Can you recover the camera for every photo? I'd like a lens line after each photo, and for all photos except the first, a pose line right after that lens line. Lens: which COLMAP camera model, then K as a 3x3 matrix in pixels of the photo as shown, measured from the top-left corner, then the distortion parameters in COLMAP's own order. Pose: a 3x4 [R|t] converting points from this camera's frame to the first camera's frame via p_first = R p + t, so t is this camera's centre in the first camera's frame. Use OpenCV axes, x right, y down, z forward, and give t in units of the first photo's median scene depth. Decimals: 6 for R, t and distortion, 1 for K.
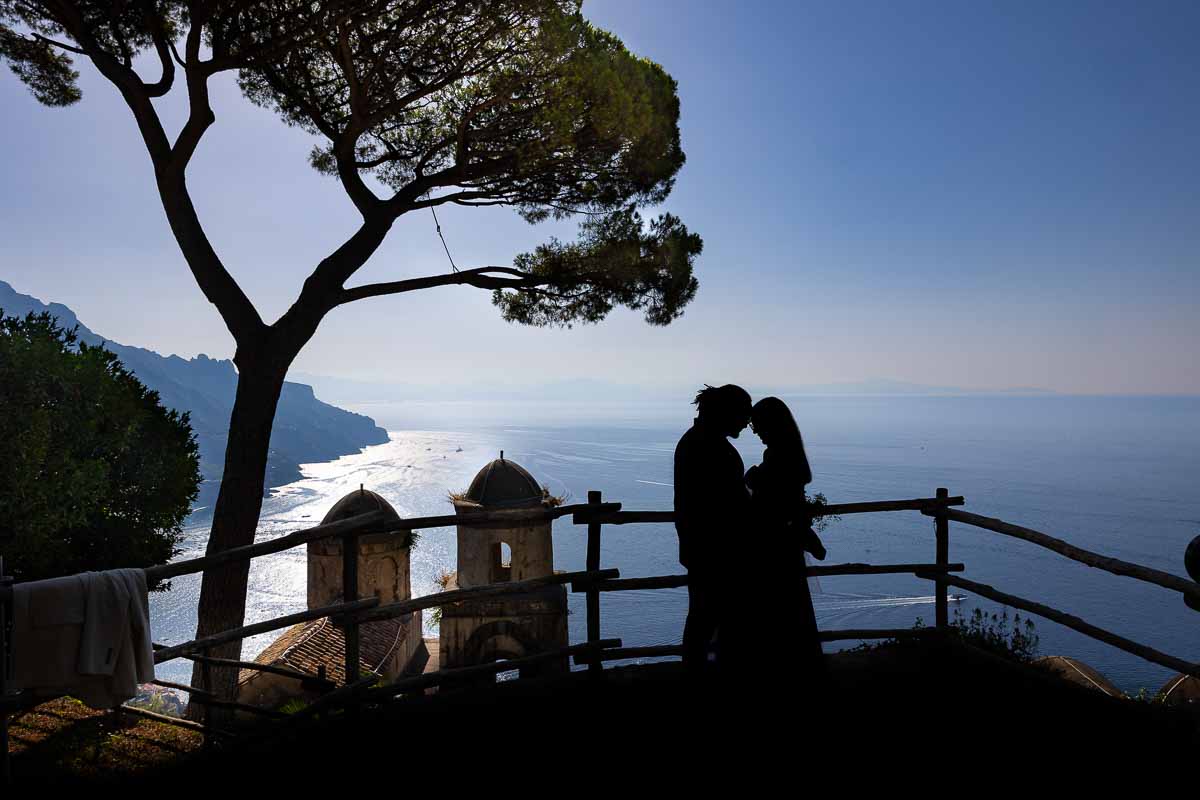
lens RADIAL K [[827.5, 0, 600.4], [0, 827.5, 391.0], [0, 0, 1]] dist [0.002574, -0.000569]
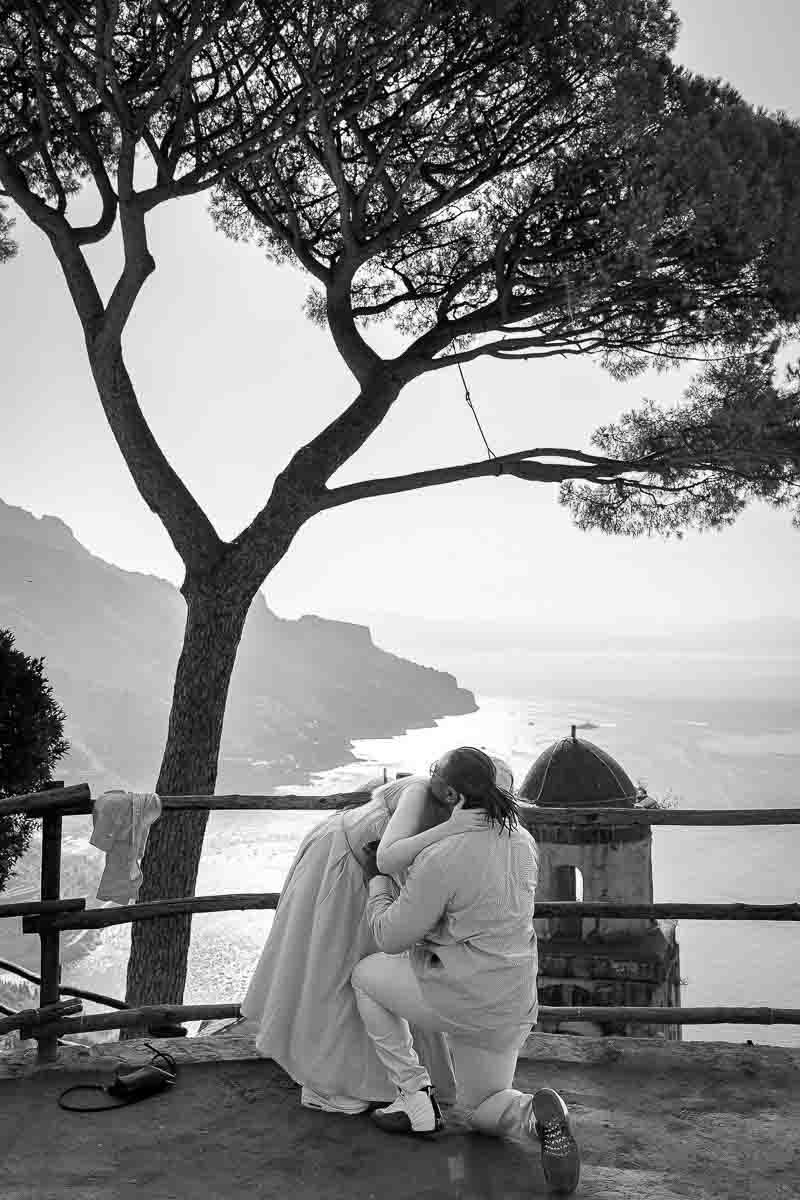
lens RADIAL K [[1270.6, 0, 403.4], [0, 1270.6, 598.3], [0, 0, 1]] dist [-0.003051, 0.014570]
pose [[0.951433, -0.002457, -0.307846, 0.067313], [-0.006568, 0.999579, -0.028277, 0.000510], [0.307786, 0.028926, 0.951016, -0.006555]]
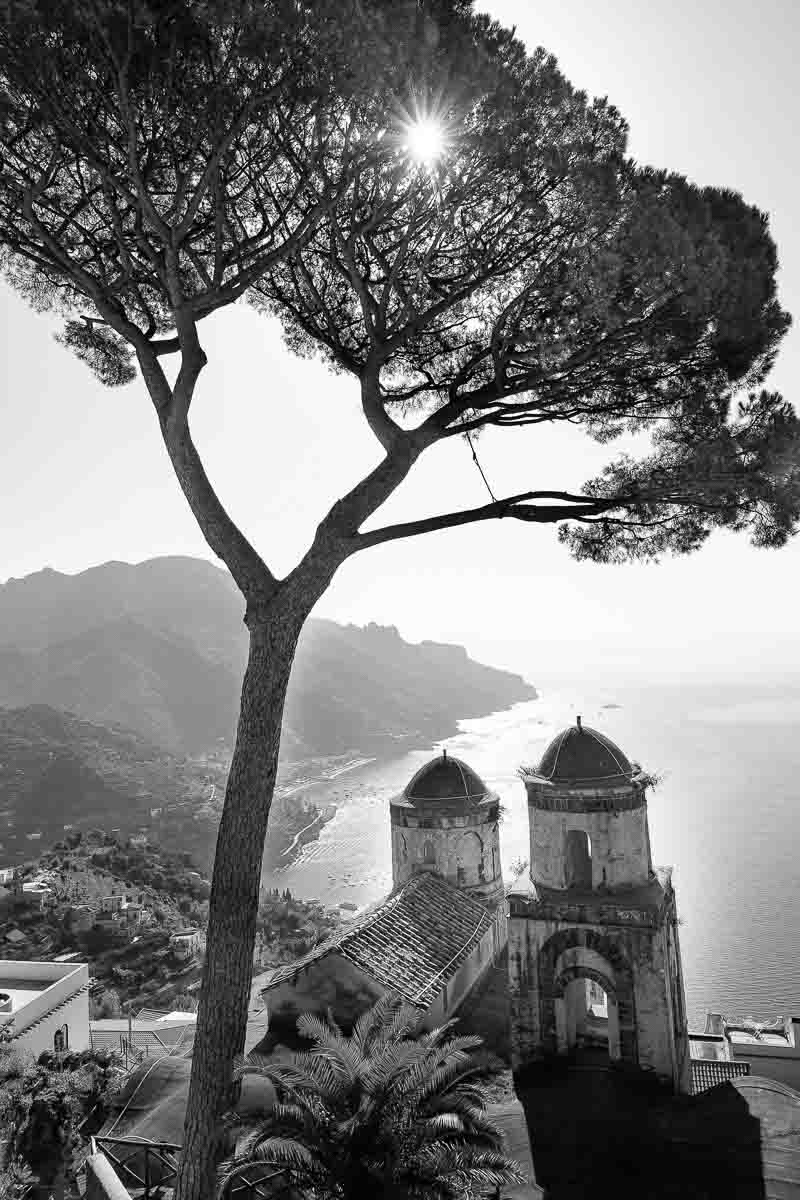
lens RADIAL K [[799.6, 0, 401.4], [0, 799.6, 597.4], [0, 0, 1]] dist [-0.000715, -0.000928]
pose [[0.911100, -0.057573, -0.408145, 0.056549], [0.031708, 0.997053, -0.069862, 0.004045], [0.410965, 0.050710, 0.910240, 0.200426]]
